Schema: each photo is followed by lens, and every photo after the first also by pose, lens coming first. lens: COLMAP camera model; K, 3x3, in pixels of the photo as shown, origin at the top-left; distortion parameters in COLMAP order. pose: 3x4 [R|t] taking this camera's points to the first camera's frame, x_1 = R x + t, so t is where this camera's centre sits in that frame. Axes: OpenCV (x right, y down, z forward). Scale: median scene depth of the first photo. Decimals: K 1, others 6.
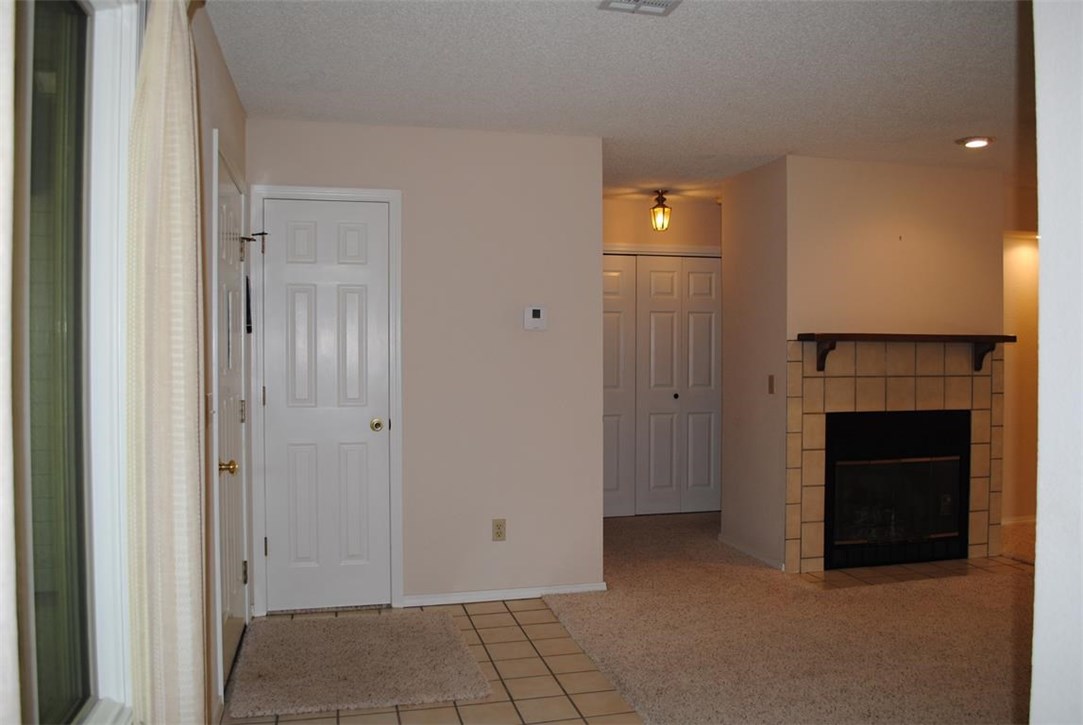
lens RADIAL K [[872.5, 0, 541.5], [0, 872.5, 362.5], [0, 0, 1]] dist [-0.063007, -0.009976]
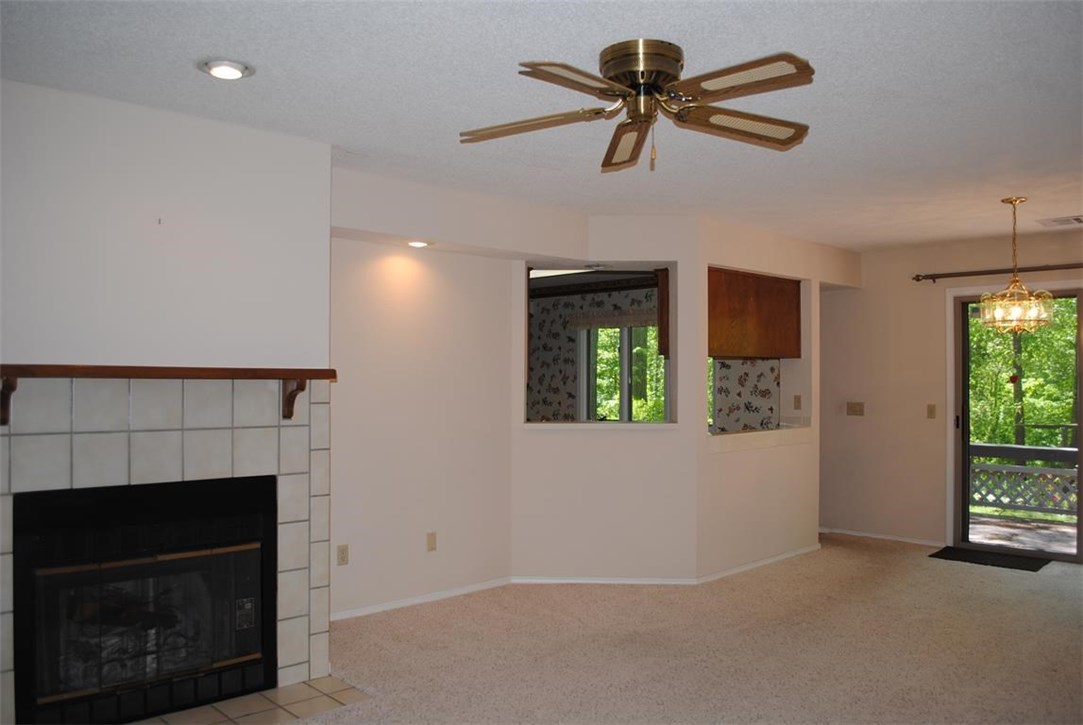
lens RADIAL K [[854.9, 0, 541.5], [0, 854.9, 362.5], [0, 0, 1]] dist [-0.088938, 0.008387]
pose [[0.880049, 0.009793, 0.474782, 0.379602], [0.006528, 0.999443, -0.032715, -0.012860], [-0.474839, 0.031890, 0.879495, 0.304687]]
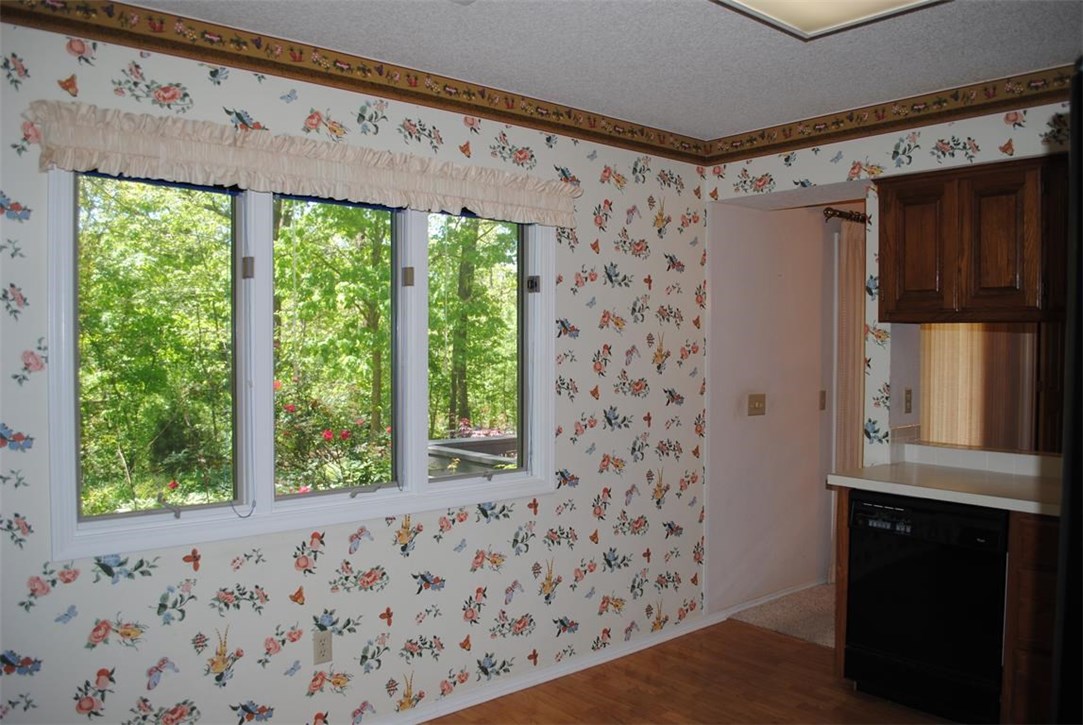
lens RADIAL K [[854.9, 0, 541.5], [0, 854.9, 362.5], [0, 0, 1]] dist [-0.088938, 0.008387]
pose [[-0.437935, -0.022702, 0.898720, 0.793930], [0.011973, 0.999445, 0.031081, -0.049526], [-0.898927, 0.024372, -0.437421, 1.800466]]
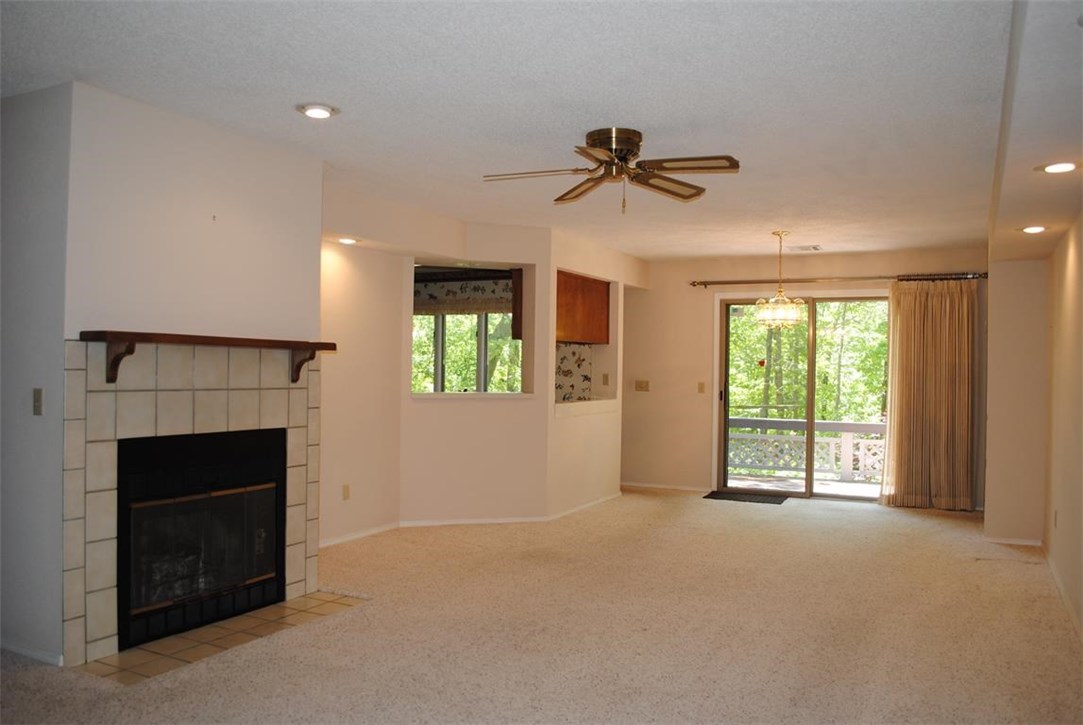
lens RADIAL K [[872.5, 0, 541.5], [0, 872.5, 362.5], [0, 0, 1]] dist [-0.063007, -0.009976]
pose [[0.666827, 0.013560, 0.745090, 0.021852], [-0.000480, 0.999842, -0.017767, 0.005155], [-0.745213, 0.011490, 0.666728, 0.238924]]
